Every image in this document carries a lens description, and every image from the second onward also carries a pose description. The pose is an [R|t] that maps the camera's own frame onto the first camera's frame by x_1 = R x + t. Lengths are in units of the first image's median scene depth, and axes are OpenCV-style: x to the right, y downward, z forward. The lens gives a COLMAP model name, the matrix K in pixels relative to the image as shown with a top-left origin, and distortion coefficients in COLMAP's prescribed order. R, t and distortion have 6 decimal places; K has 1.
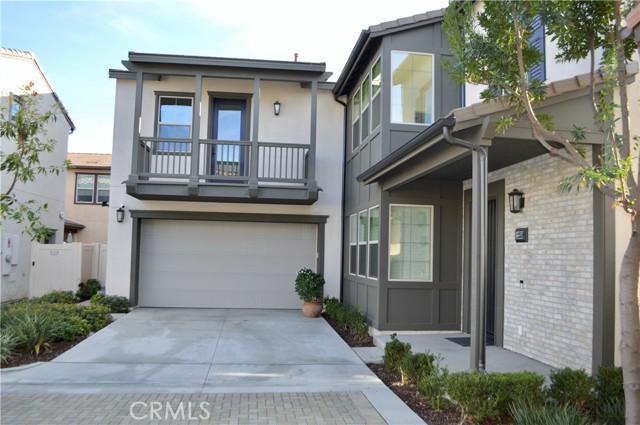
lens RADIAL K [[521.5, 0, 321.4], [0, 521.5, 226.1], [0, 0, 1]] dist [-0.072445, 0.006176]
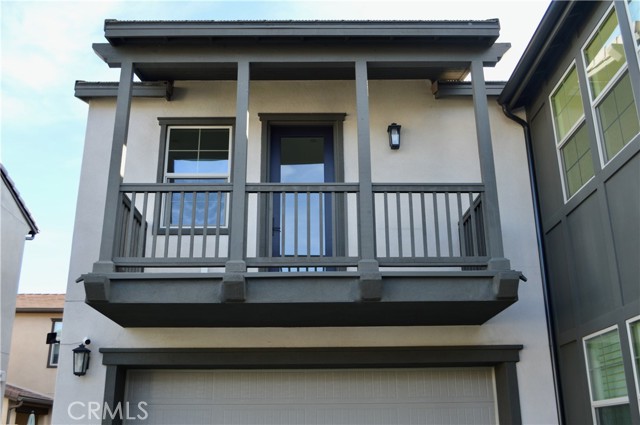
lens RADIAL K [[667.8, 0, 320.0], [0, 667.8, 212.5], [0, 0, 1]] dist [-0.073351, 0.008099]
pose [[0.992859, -0.068266, -0.097831, -0.105739], [0.038092, 0.958571, -0.282294, 0.027544], [0.113049, 0.276551, 0.954327, 0.414180]]
